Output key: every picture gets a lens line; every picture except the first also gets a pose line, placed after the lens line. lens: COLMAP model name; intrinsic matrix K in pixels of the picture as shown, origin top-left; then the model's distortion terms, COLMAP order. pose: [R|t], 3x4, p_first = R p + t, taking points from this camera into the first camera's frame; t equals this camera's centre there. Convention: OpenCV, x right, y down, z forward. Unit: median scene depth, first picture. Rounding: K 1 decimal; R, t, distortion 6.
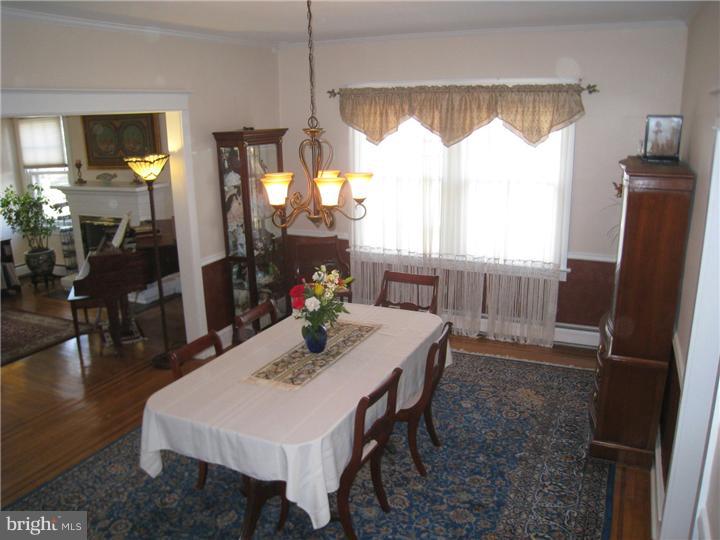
lens RADIAL K [[597.8, 0, 360.0], [0, 597.8, 270.0], [0, 0, 1]] dist [-0.146902, 0.076302]
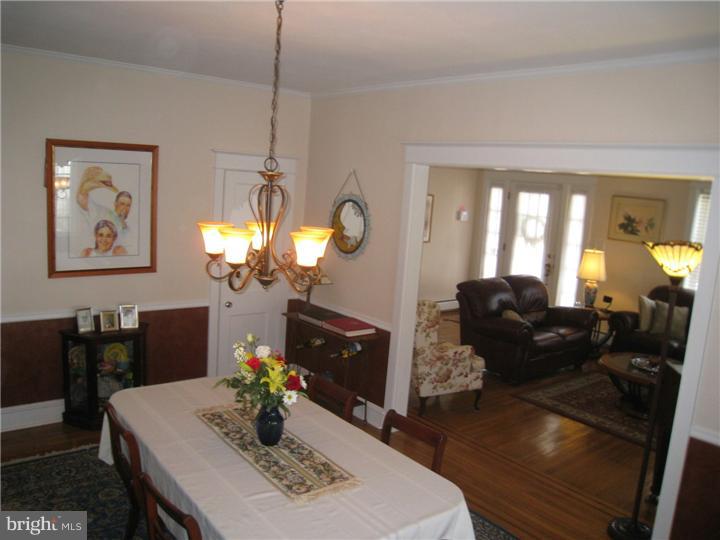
lens RADIAL K [[597.8, 0, 360.0], [0, 597.8, 270.0], [0, 0, 1]] dist [-0.146902, 0.076302]
pose [[-0.439655, 0.126945, -0.889150, 0.567971], [-0.285102, 0.919039, 0.272186, -0.341501], [0.851716, 0.373166, -0.367868, 1.333130]]
